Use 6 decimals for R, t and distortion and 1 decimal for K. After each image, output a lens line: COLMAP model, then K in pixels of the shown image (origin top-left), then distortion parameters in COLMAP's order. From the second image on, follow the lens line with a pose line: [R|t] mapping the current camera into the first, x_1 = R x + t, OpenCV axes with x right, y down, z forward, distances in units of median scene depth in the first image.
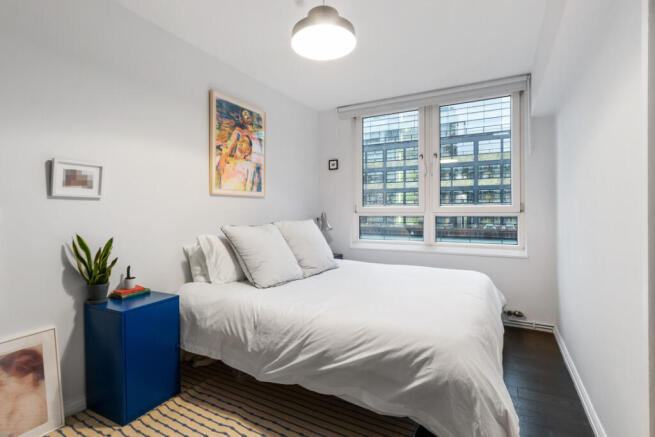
lens RADIAL K [[319.2, 0, 327.7], [0, 319.2, 211.7], [0, 0, 1]] dist [-0.000767, -0.000053]
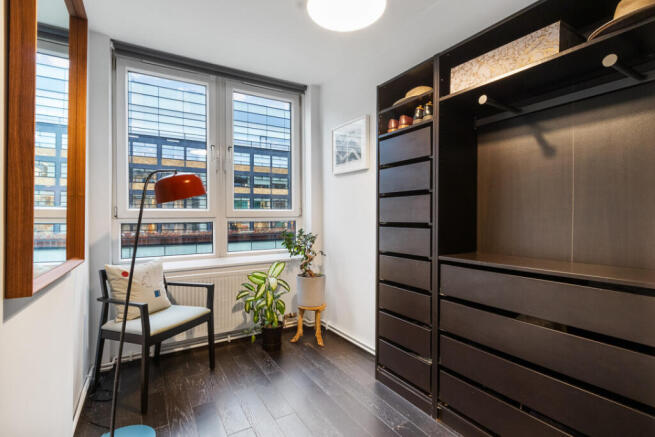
lens RADIAL K [[326.0, 0, 327.5], [0, 326.0, 218.5], [0, 0, 1]] dist [-0.002566, -0.000387]
pose [[0.511555, -0.001982, 0.859249, -0.373285], [0.000033, 0.999997, 0.002287, 0.001950], [-0.859251, -0.001142, 0.511553, 0.188654]]
